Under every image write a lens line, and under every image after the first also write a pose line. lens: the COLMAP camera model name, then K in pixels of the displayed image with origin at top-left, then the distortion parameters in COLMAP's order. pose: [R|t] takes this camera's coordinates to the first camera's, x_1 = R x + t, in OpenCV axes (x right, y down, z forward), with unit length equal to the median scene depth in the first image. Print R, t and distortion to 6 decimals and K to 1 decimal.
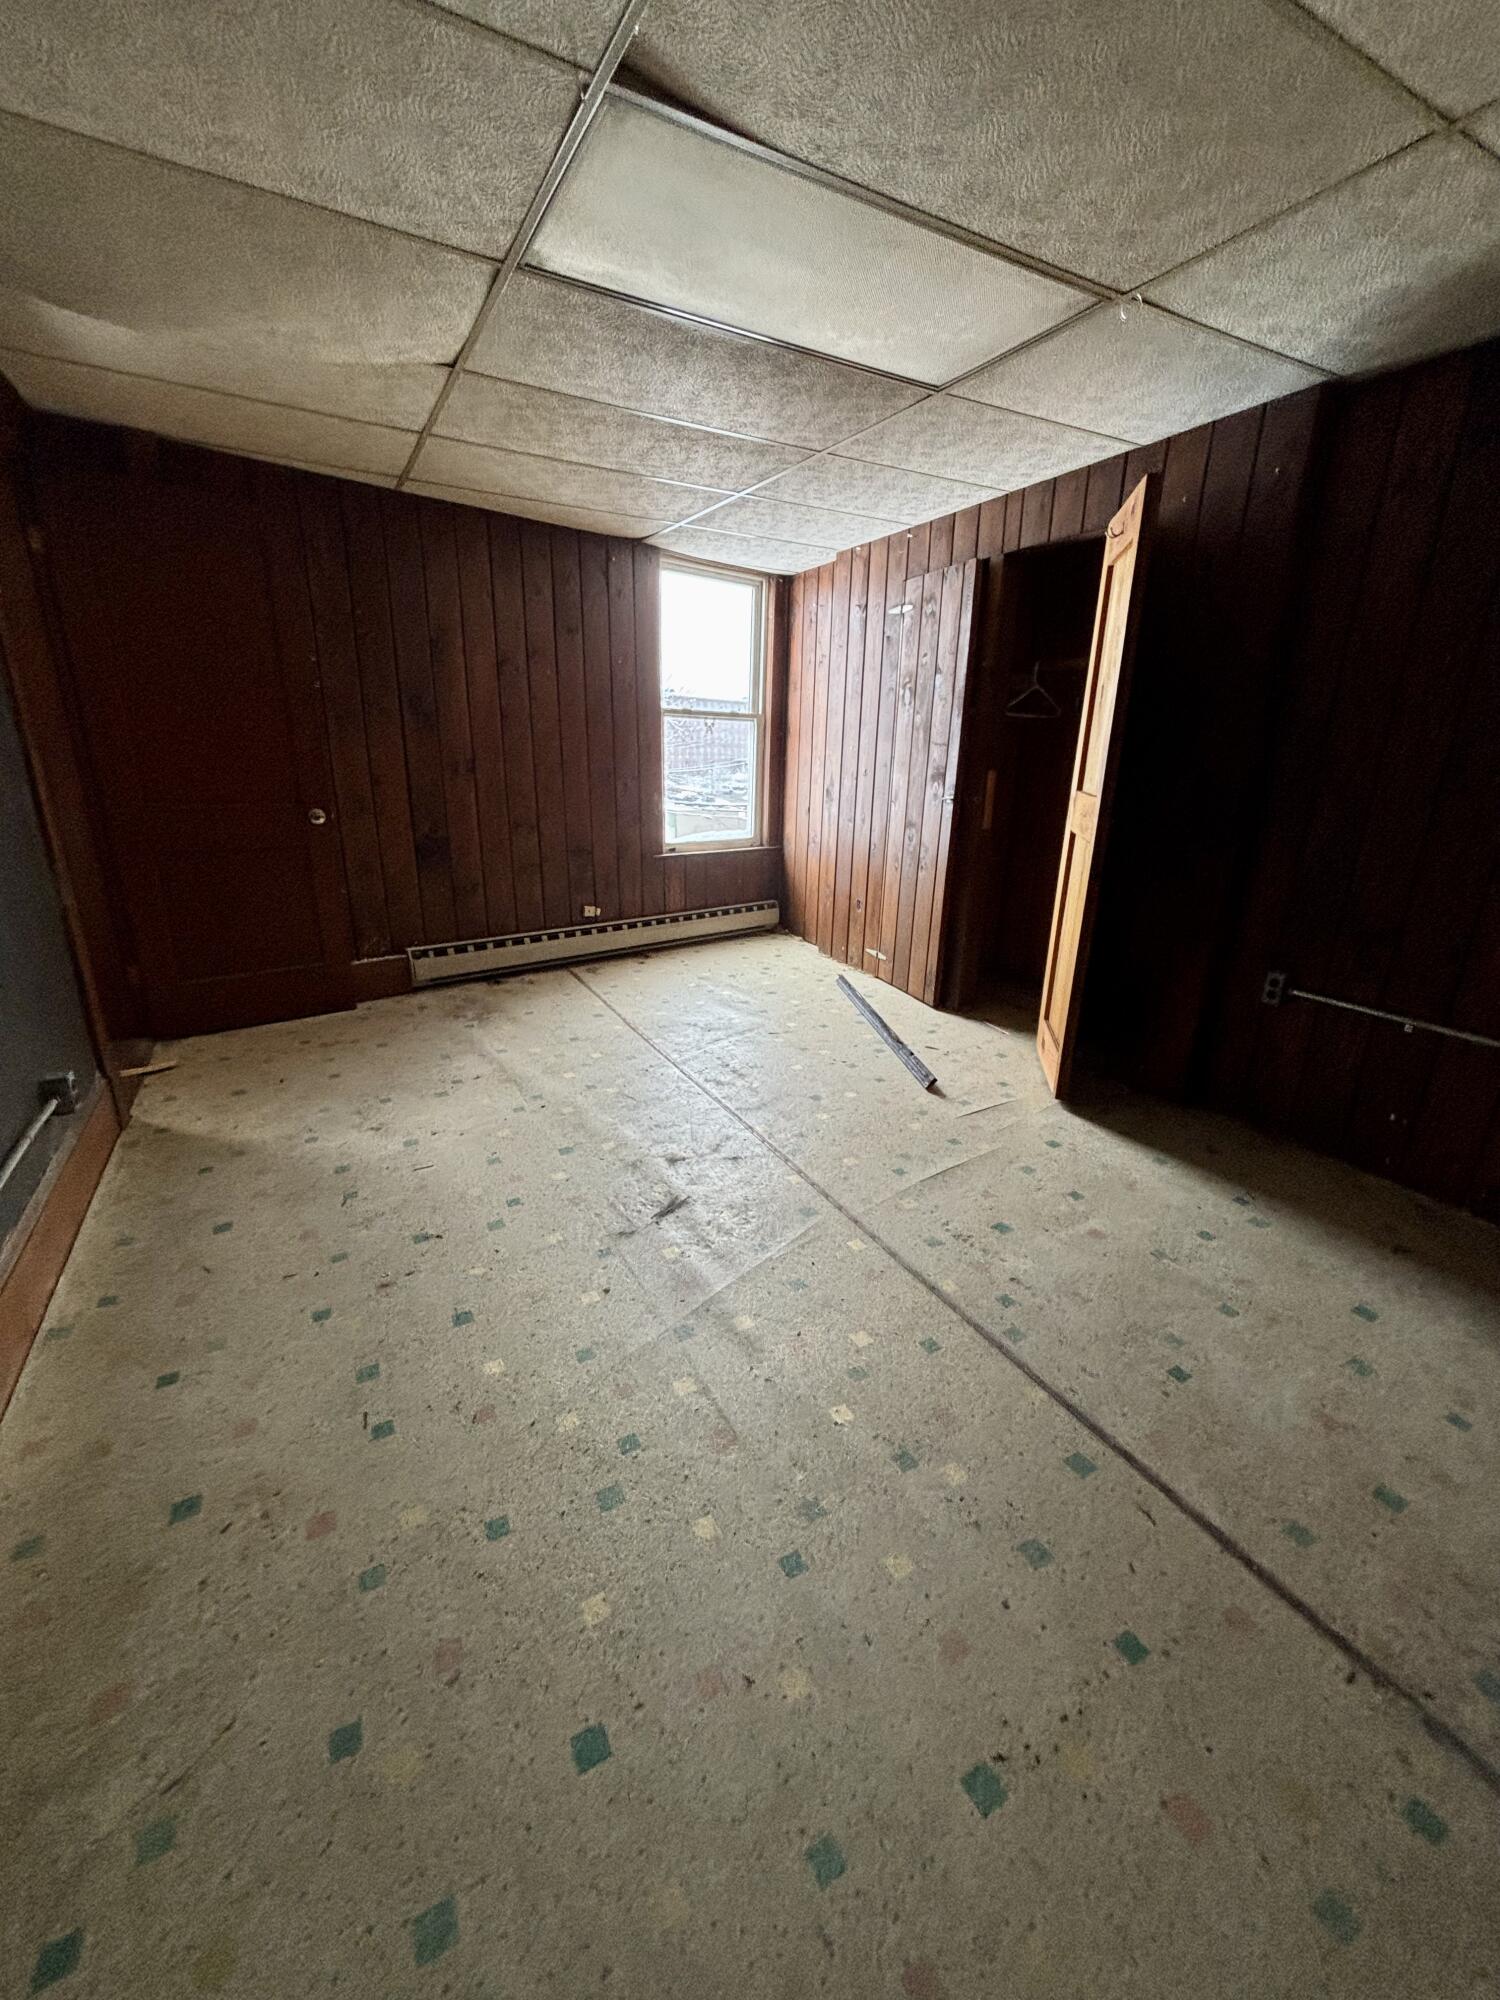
lens RADIAL K [[801.5, 0, 750.0], [0, 801.5, 1000.0], [0, 0, 1]] dist [0.023545, 0.000207]
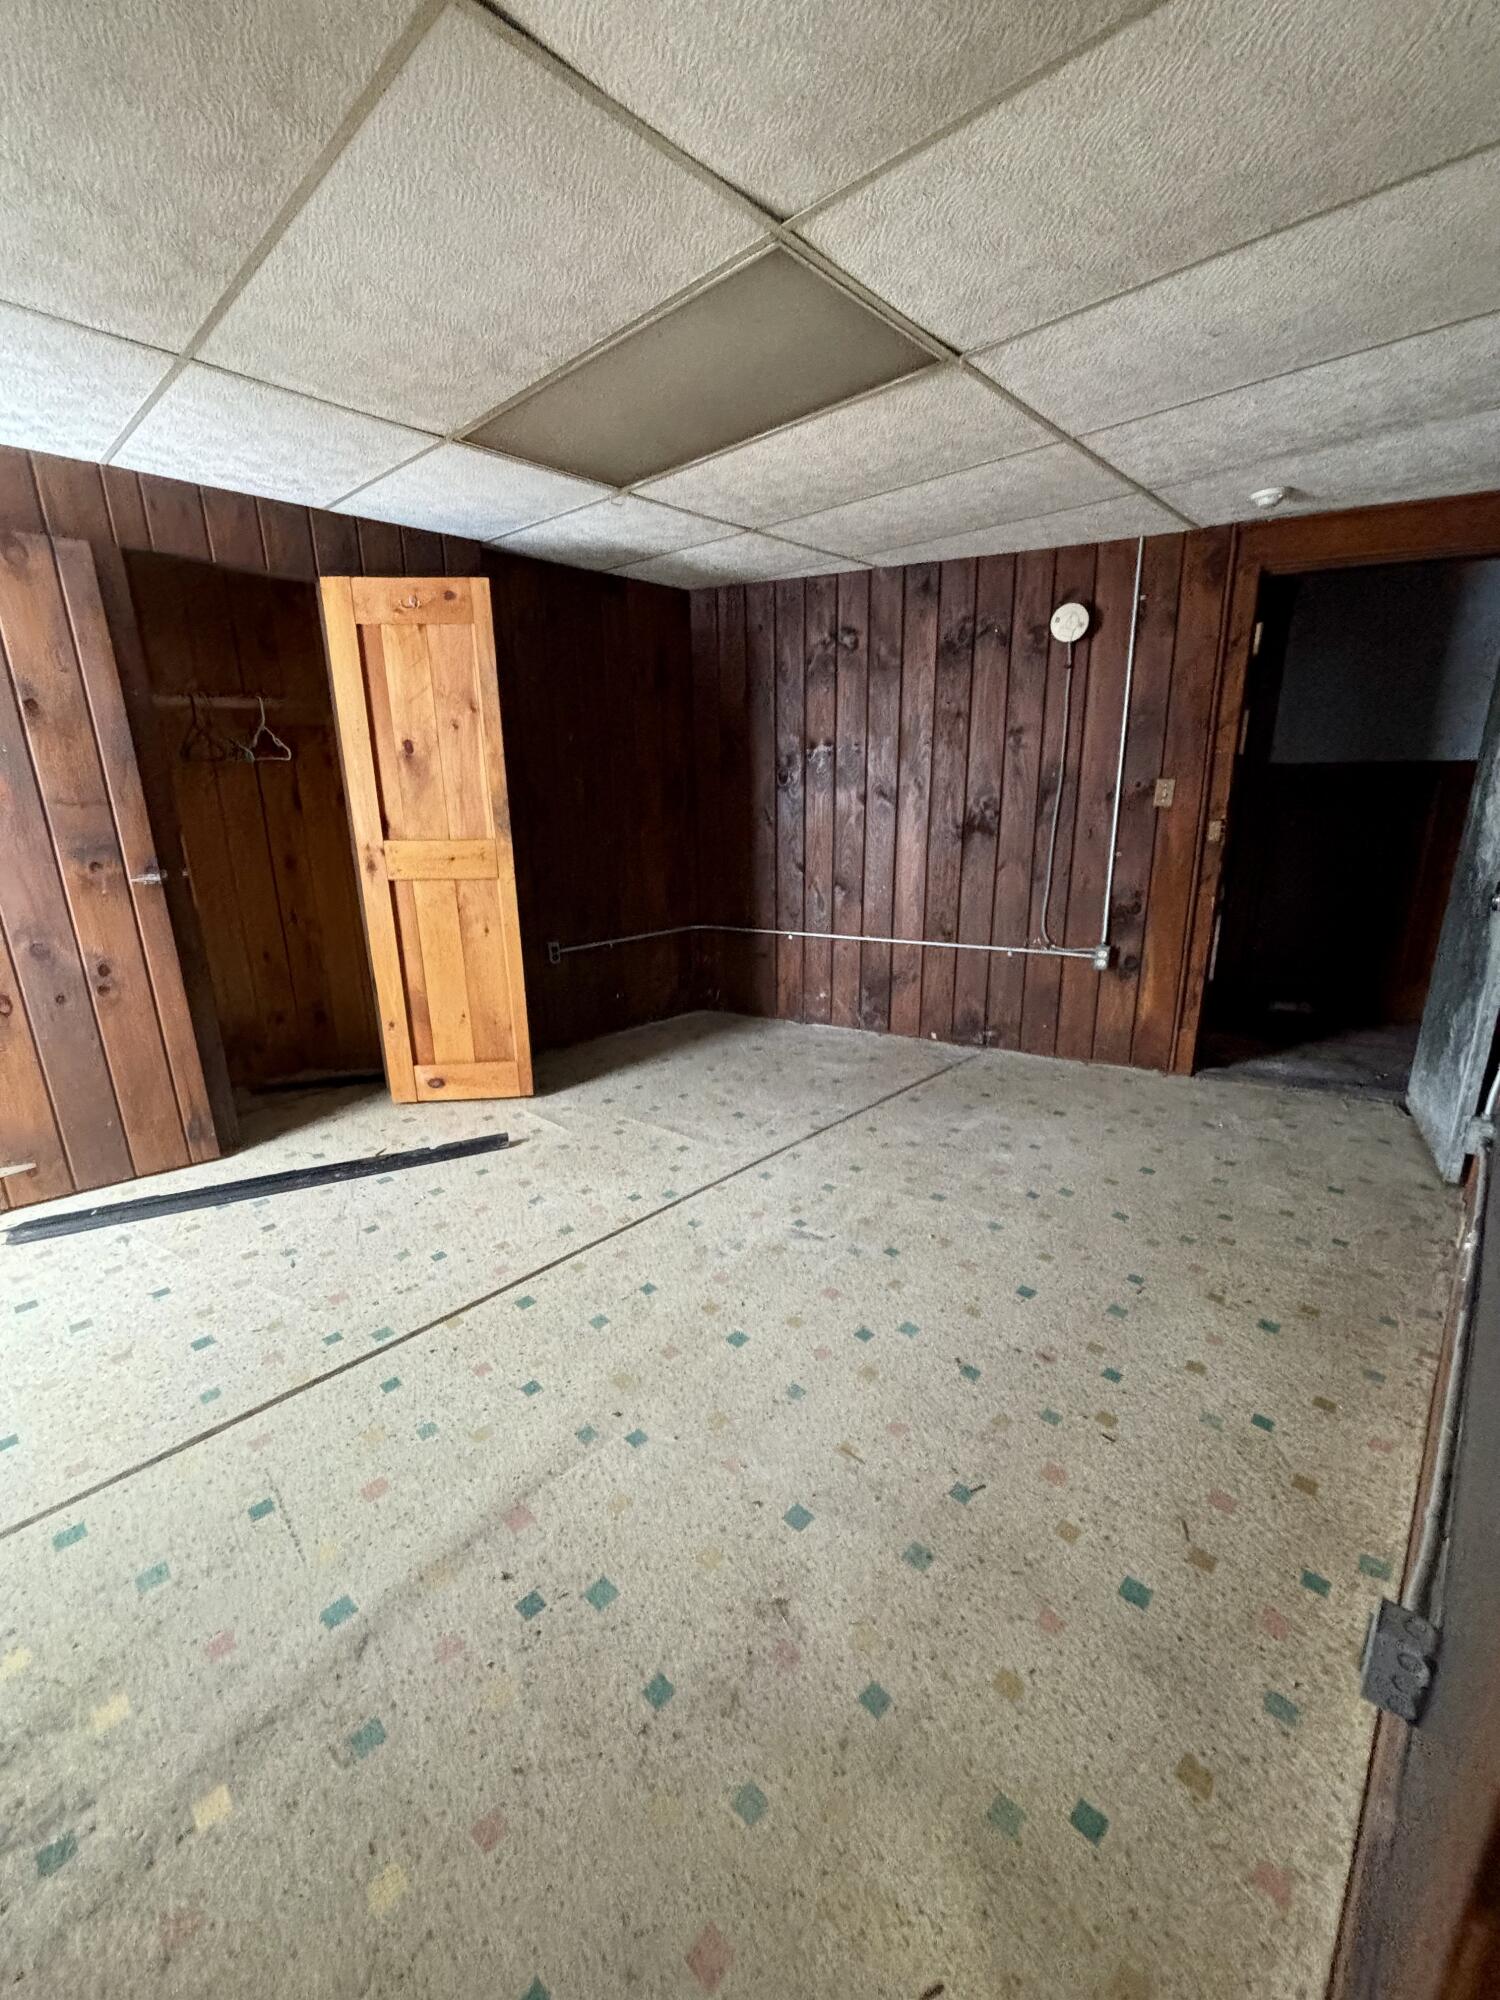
lens RADIAL K [[801.5, 0, 750.0], [0, 801.5, 1000.0], [0, 0, 1]] dist [0.023545, 0.000207]
pose [[-0.301691, -0.267522, 0.915103, -0.867100], [0.299750, 0.884539, 0.357408, -0.373407], [-0.905059, 0.382129, -0.186668, 1.036263]]
